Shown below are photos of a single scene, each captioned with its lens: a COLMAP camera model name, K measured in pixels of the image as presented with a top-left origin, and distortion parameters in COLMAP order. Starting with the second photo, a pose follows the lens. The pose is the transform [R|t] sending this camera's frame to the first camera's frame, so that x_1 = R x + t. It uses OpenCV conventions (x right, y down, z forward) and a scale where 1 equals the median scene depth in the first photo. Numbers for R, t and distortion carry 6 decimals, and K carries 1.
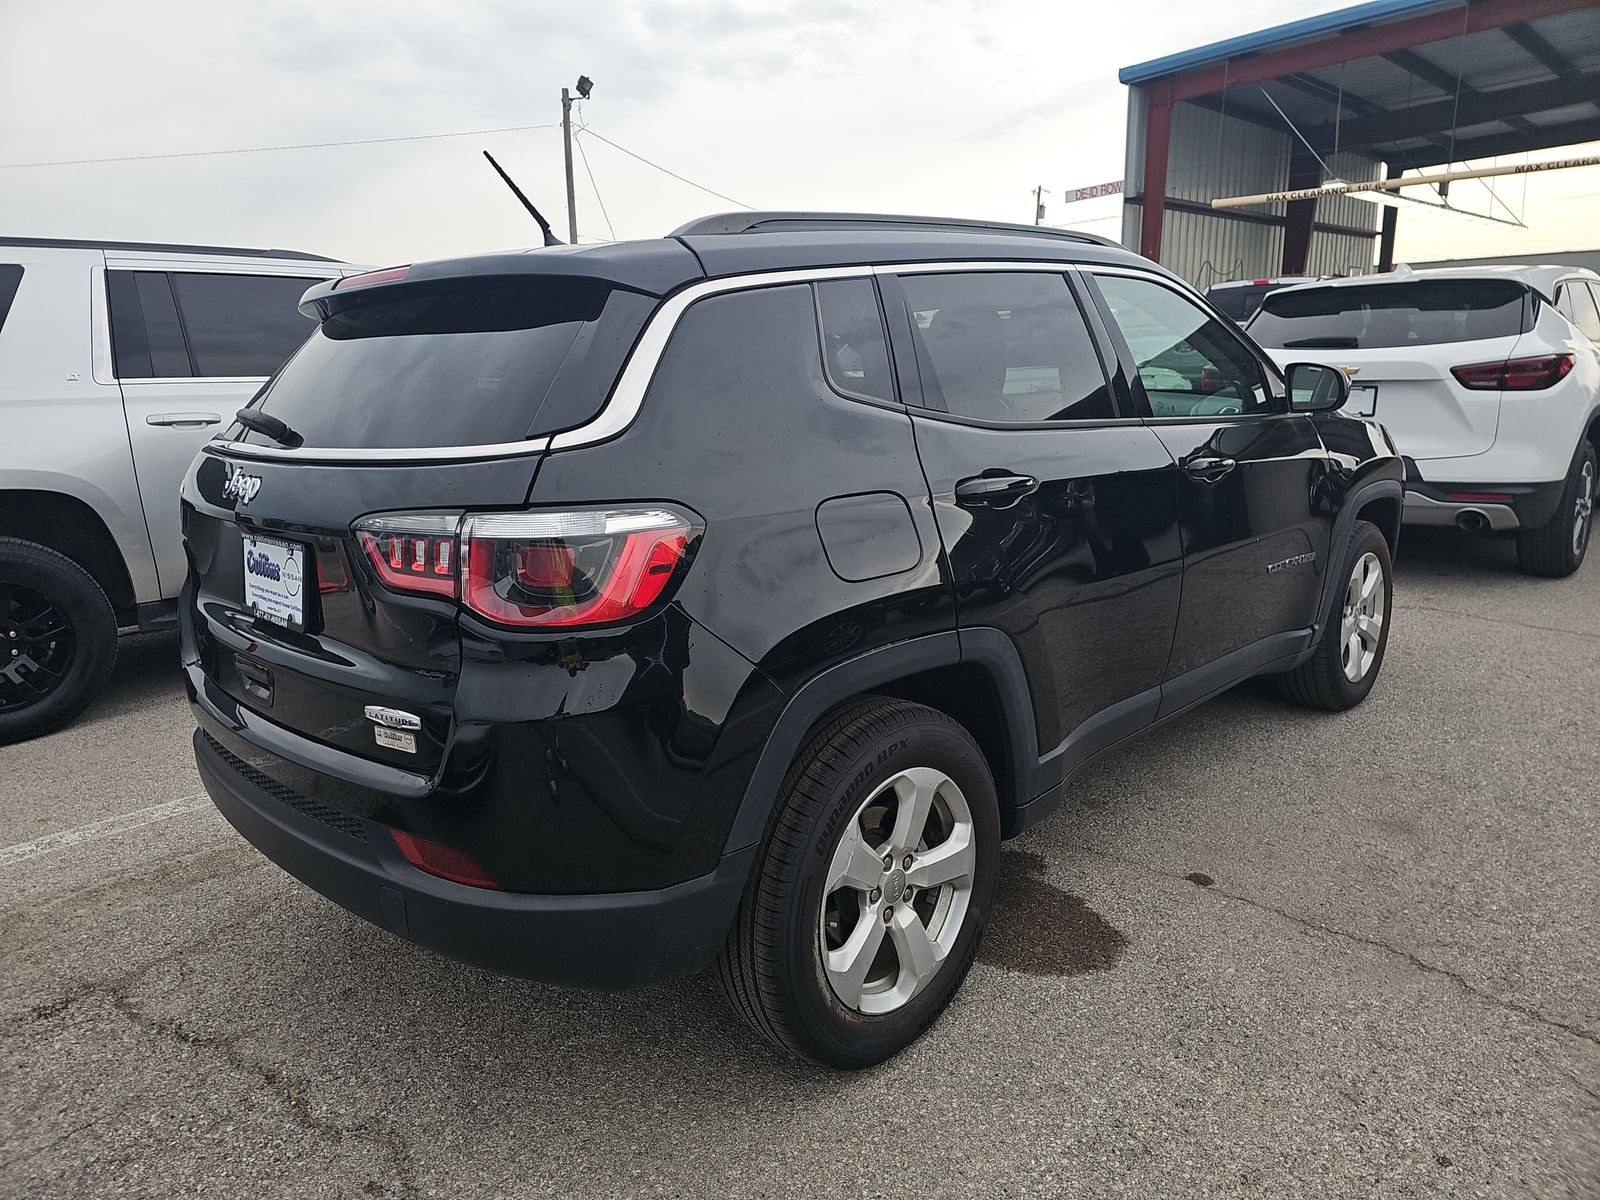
lens RADIAL K [[1049.6, 0, 793.4], [0, 1049.6, 600.2], [0, 0, 1]] dist [0.065176, -0.059908]
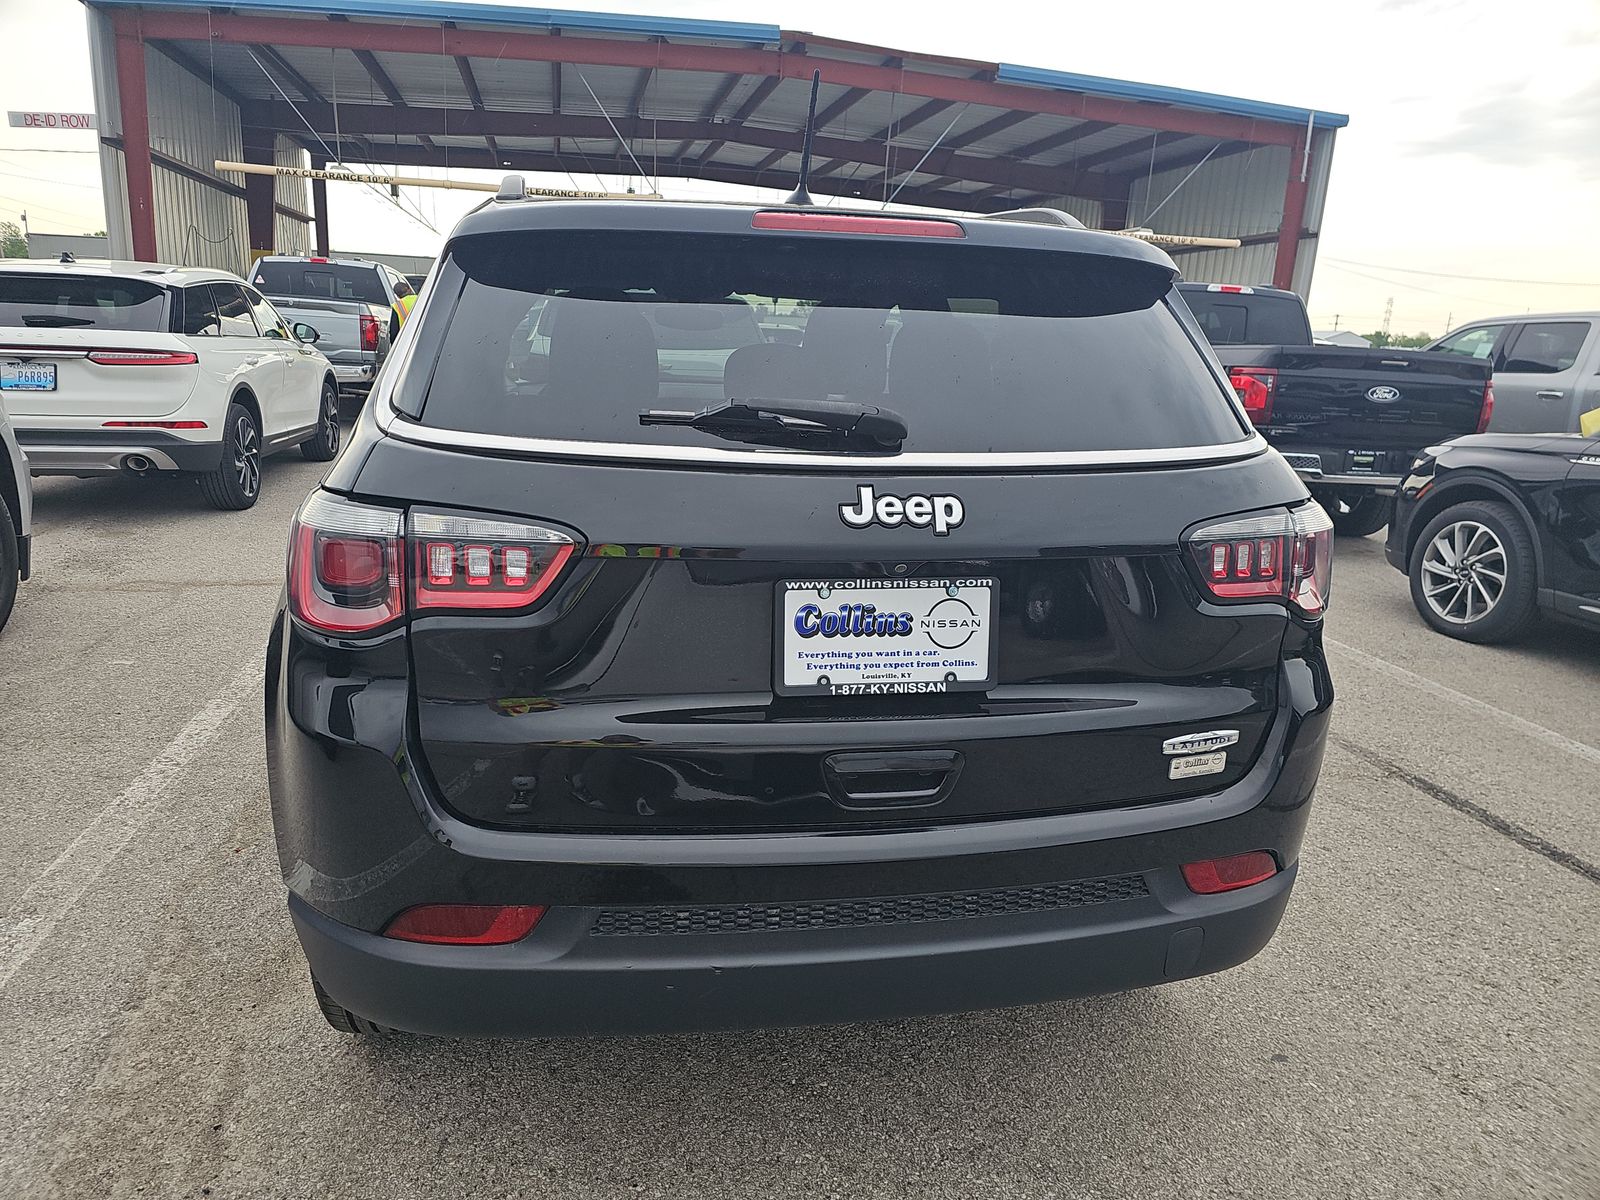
lens RADIAL K [[1049.6, 0, 793.4], [0, 1049.6, 600.2], [0, 0, 1]] dist [0.065176, -0.059908]
pose [[0.576446, -0.141217, 0.804840, -0.111504], [0.125381, 0.988576, 0.083654, -0.011332], [-0.807459, 0.052690, 0.587567, 0.062949]]
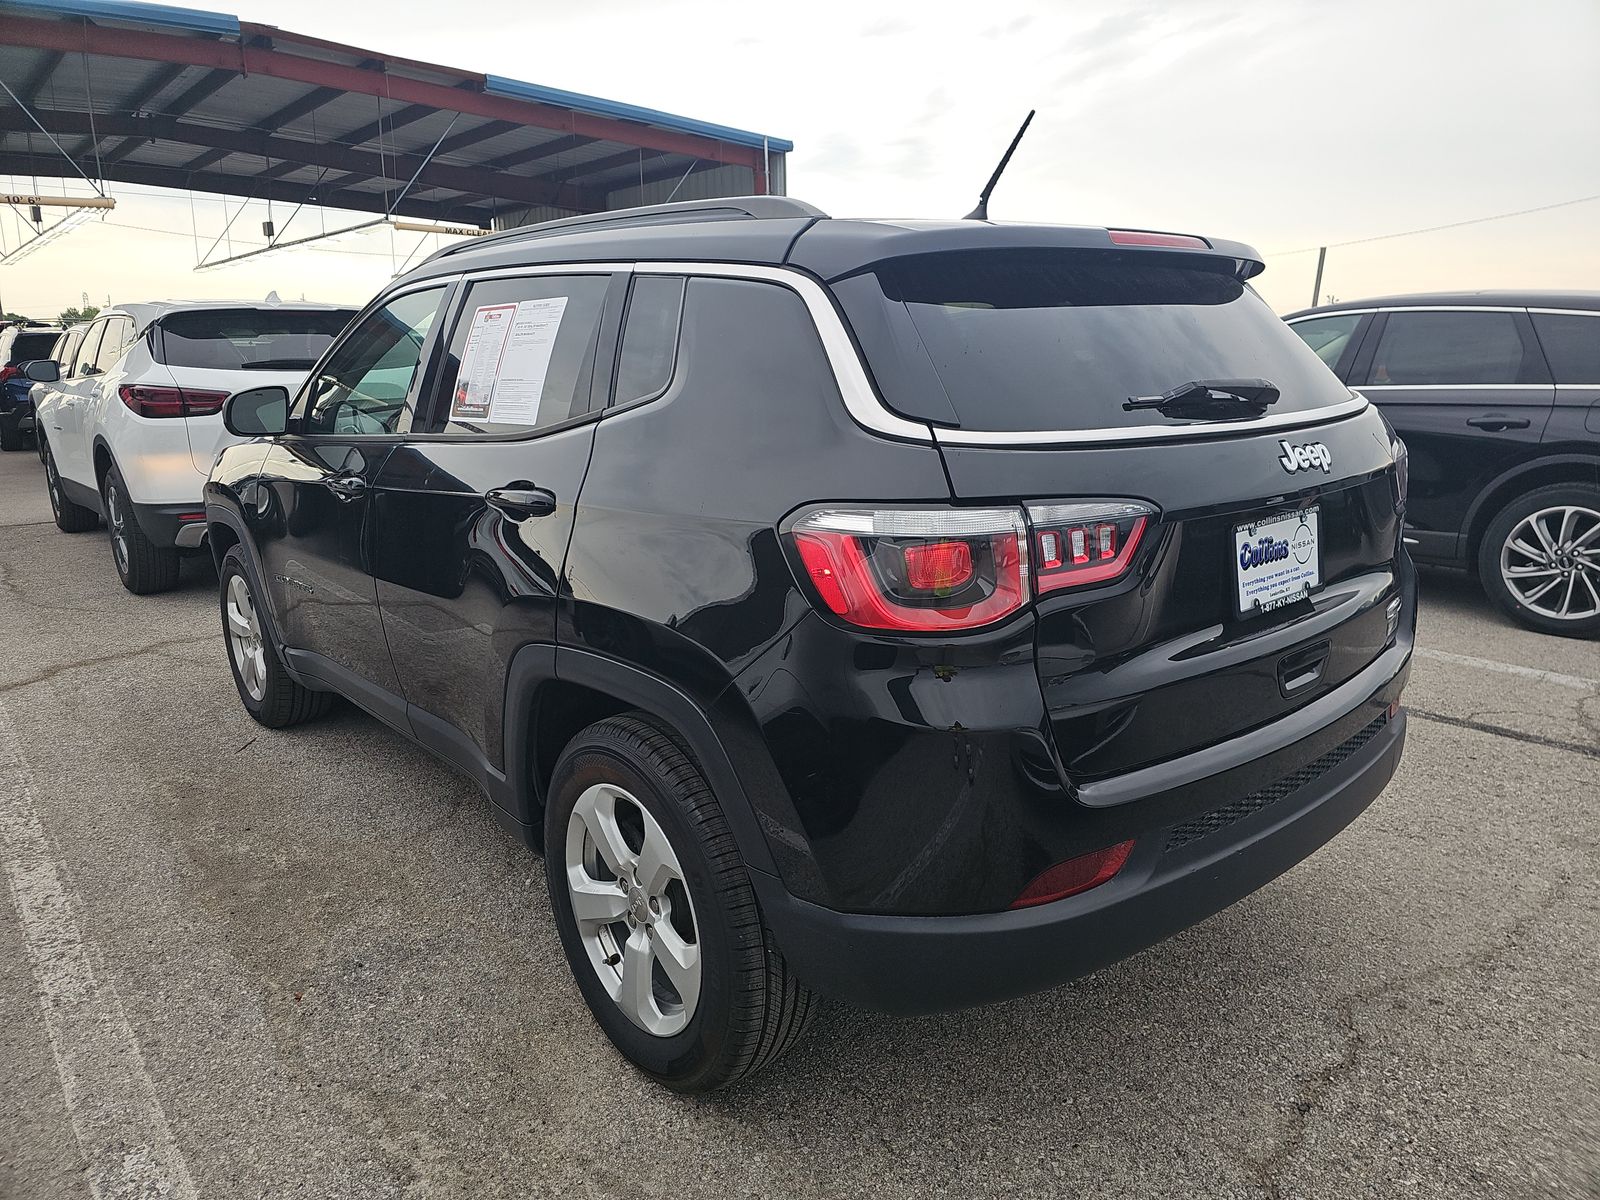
lens RADIAL K [[1056.4, 0, 798.5], [0, 1056.4, 578.9], [0, 0, 1]] dist [0.029363, -0.029751]
pose [[0.098005, -0.177814, 0.979172, -0.144898], [0.236458, 0.959892, 0.150646, -0.024339], [-0.966686, 0.216769, 0.136119, 0.129102]]
